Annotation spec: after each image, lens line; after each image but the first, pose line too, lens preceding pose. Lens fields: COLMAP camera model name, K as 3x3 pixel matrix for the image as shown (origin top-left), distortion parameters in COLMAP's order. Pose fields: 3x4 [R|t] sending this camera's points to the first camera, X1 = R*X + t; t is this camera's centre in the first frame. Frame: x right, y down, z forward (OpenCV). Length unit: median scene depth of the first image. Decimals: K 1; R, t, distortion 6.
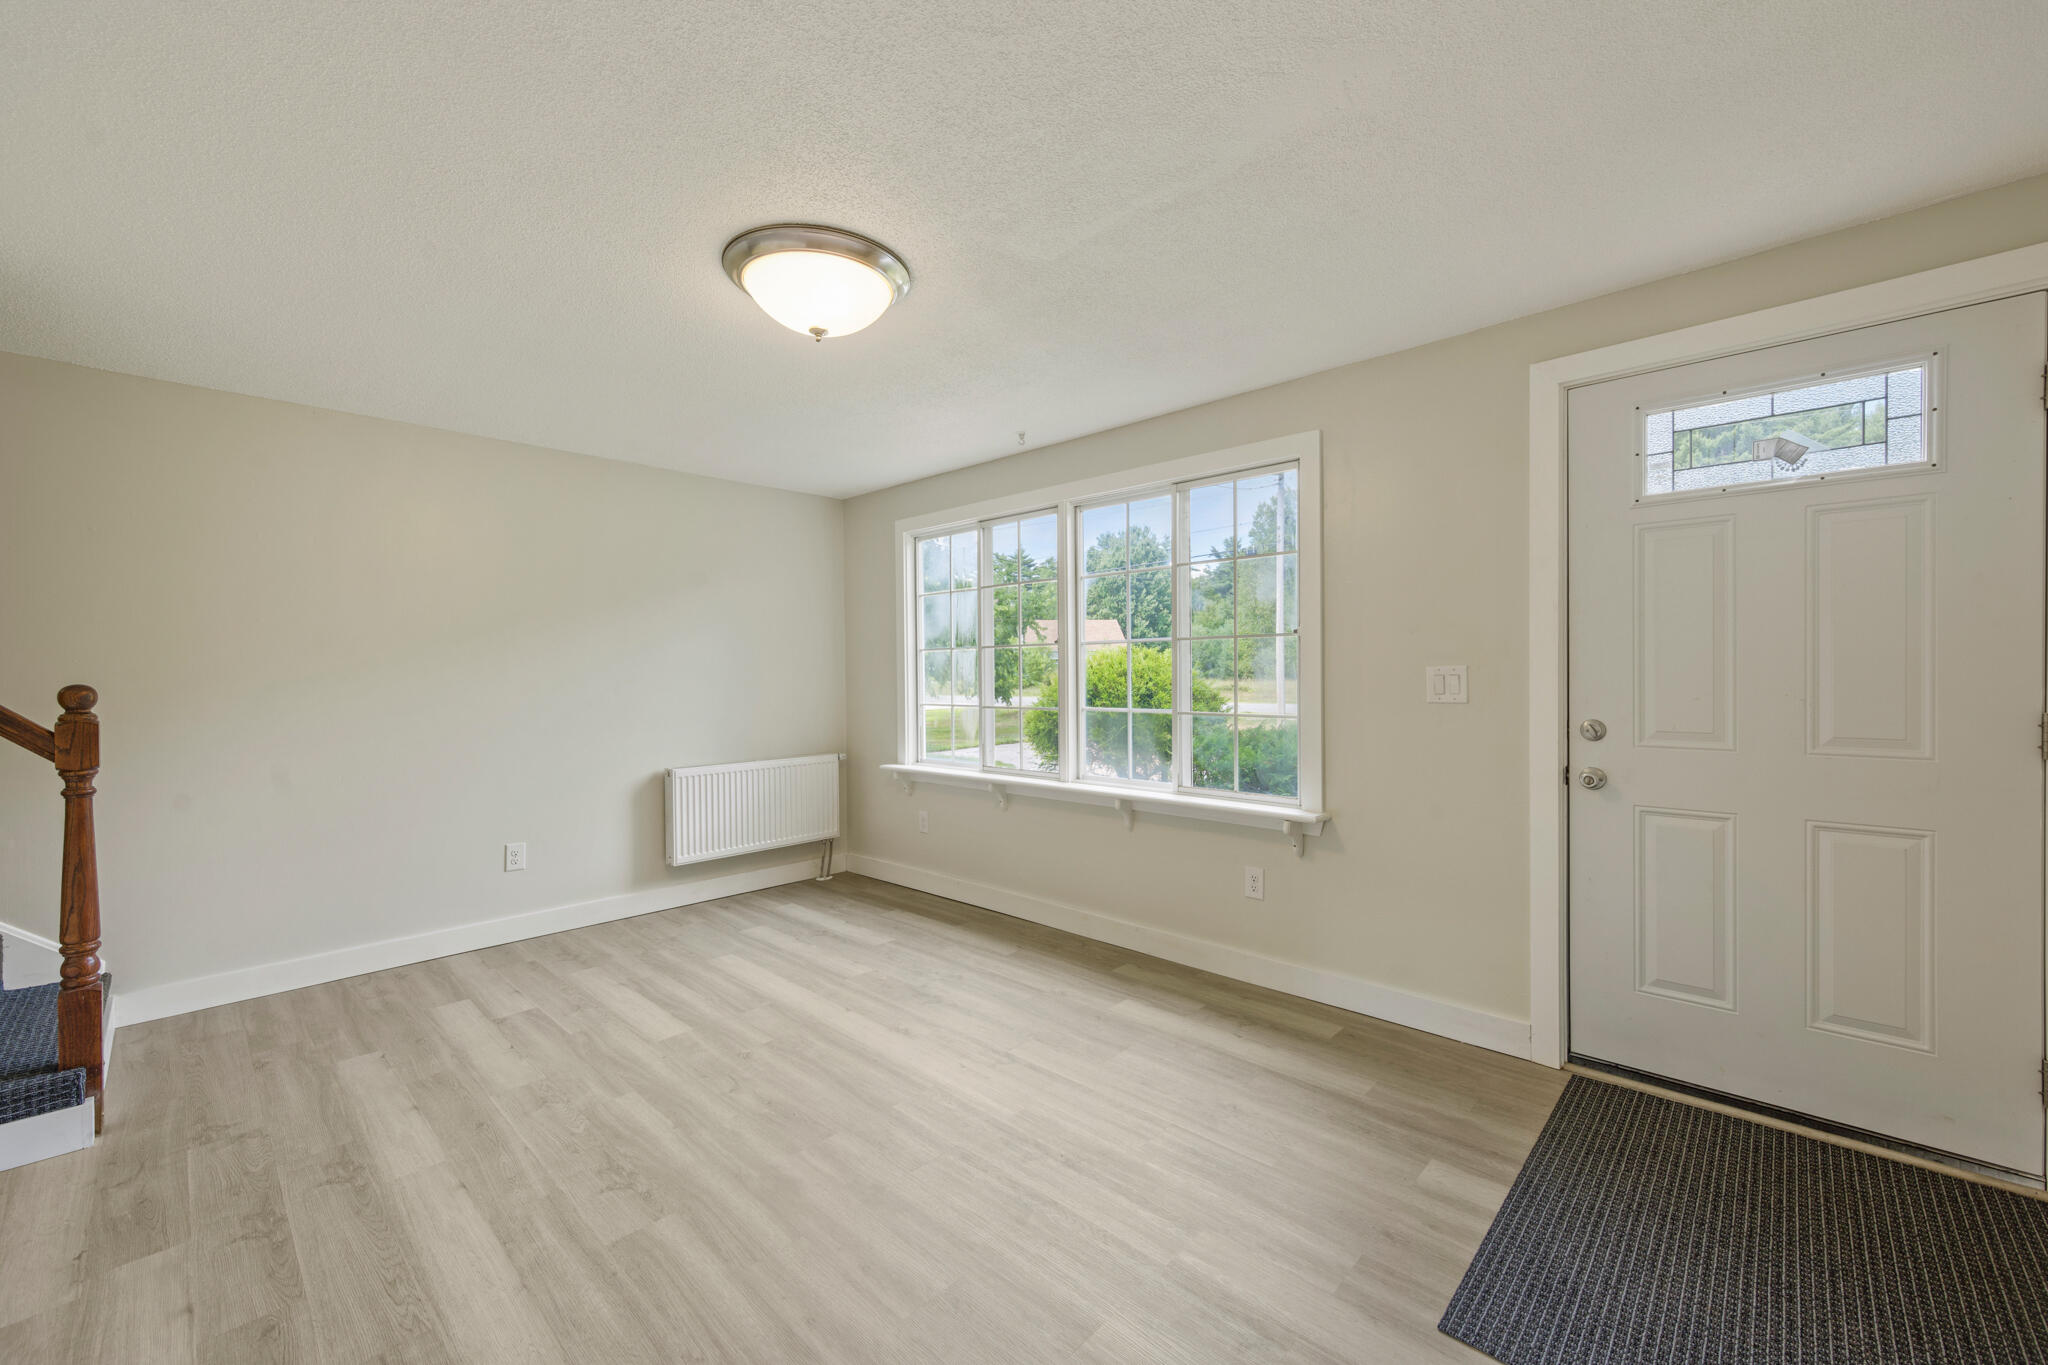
lens RADIAL K [[815.2, 0, 1024.1], [0, 815.2, 673.6], [0, 0, 1]] dist [0.000845, 0.000046]
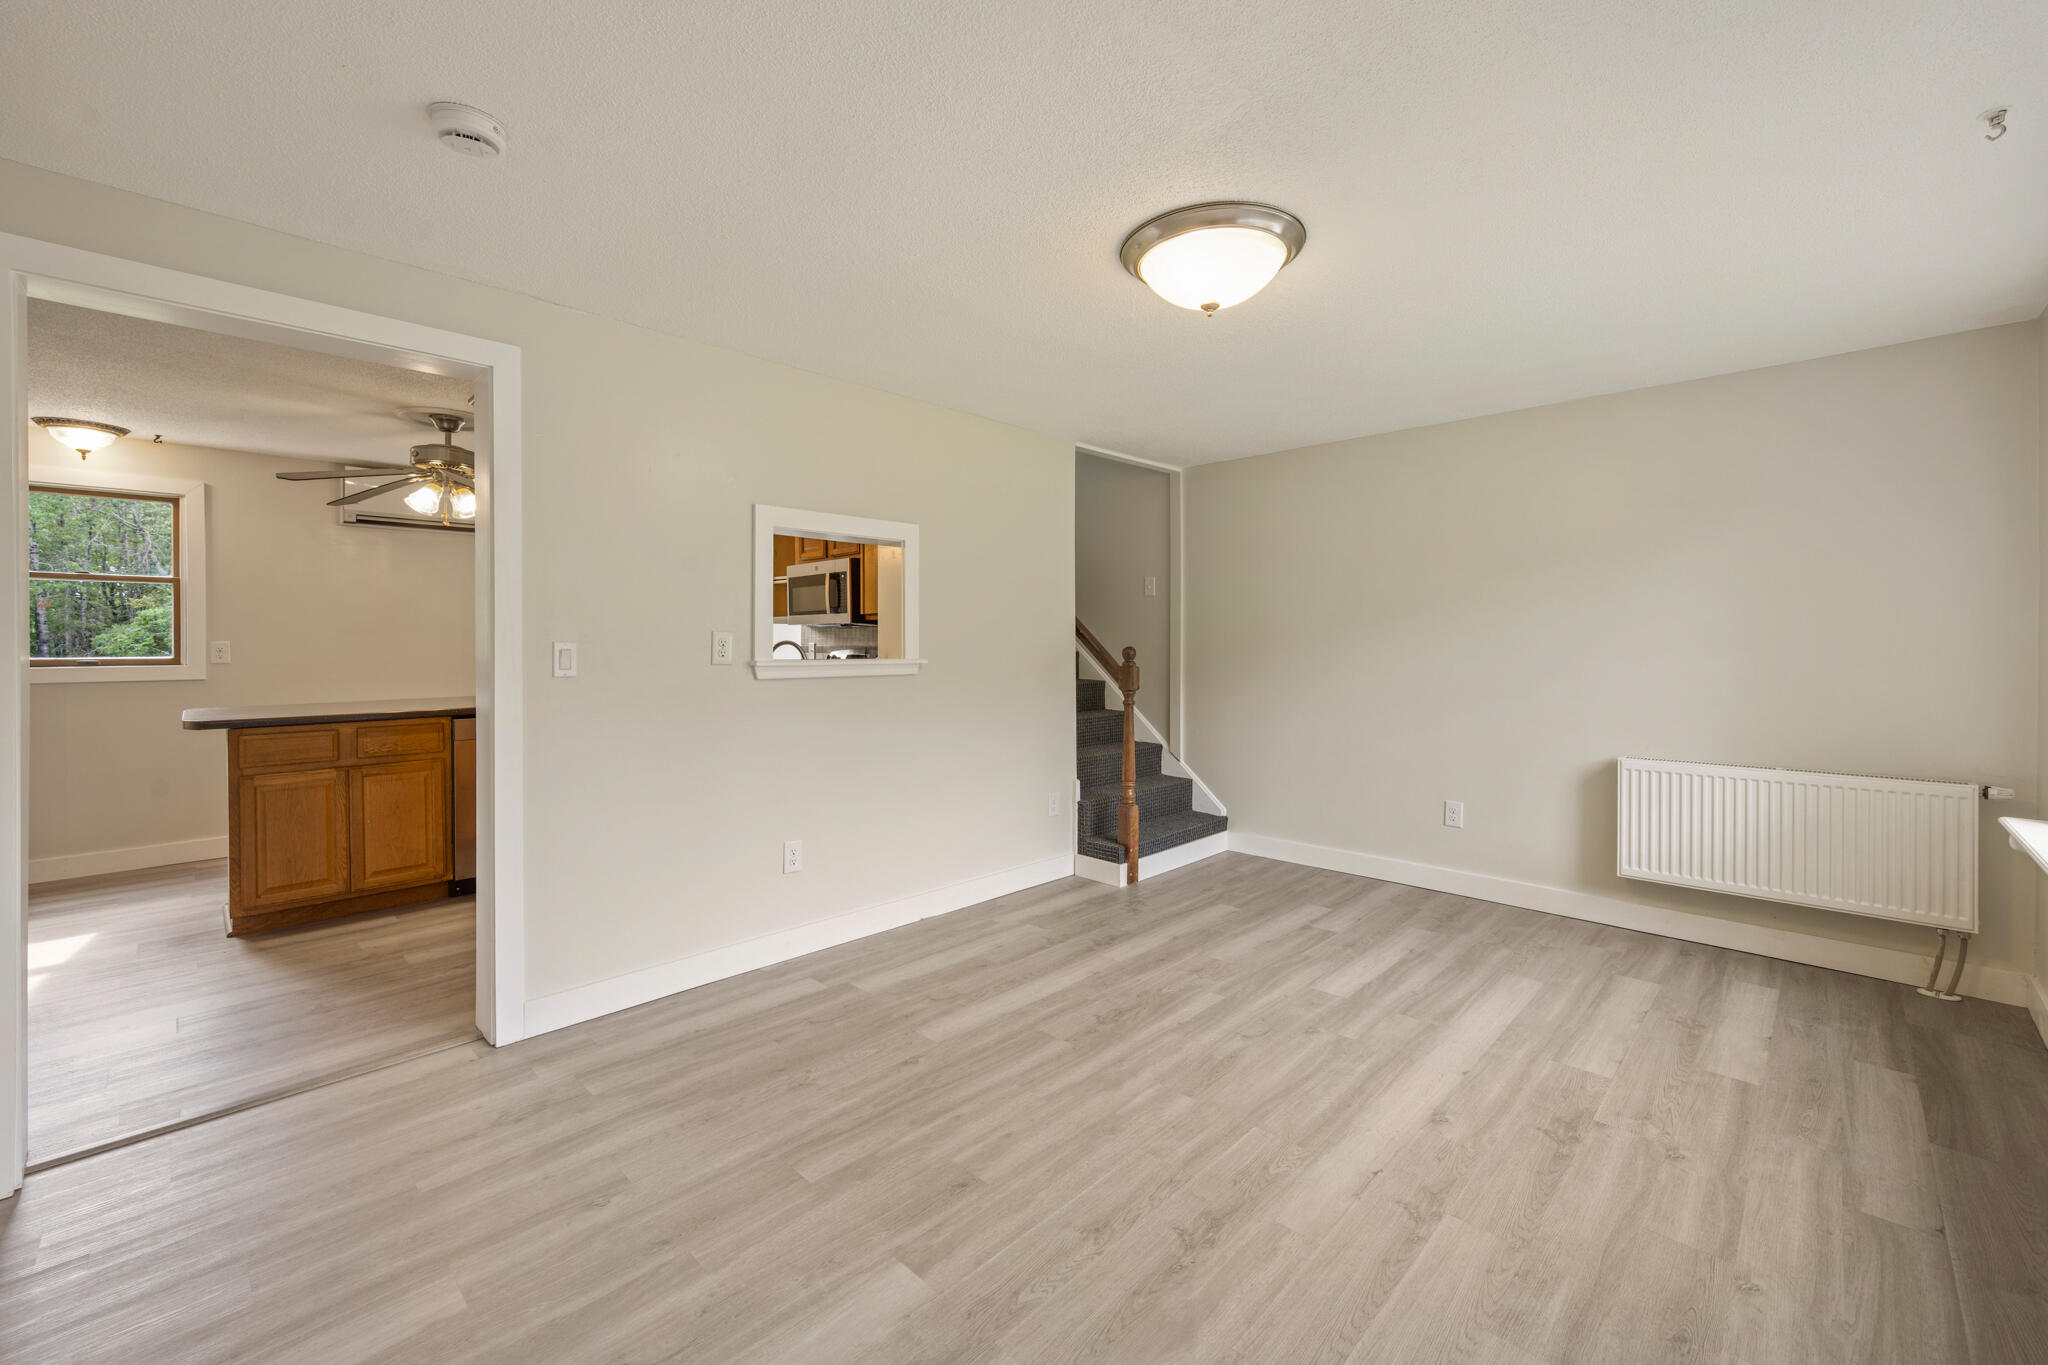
lens RADIAL K [[835.8, 0, 1023.5], [0, 835.8, 640.4], [0, 0, 1]] dist [-0.000588, -0.000128]
pose [[-0.012736, 0.008605, -0.999882, 0.568947], [-0.001229, 0.999962, 0.008621, -0.009877], [0.999918, 0.001339, -0.012725, 0.565542]]
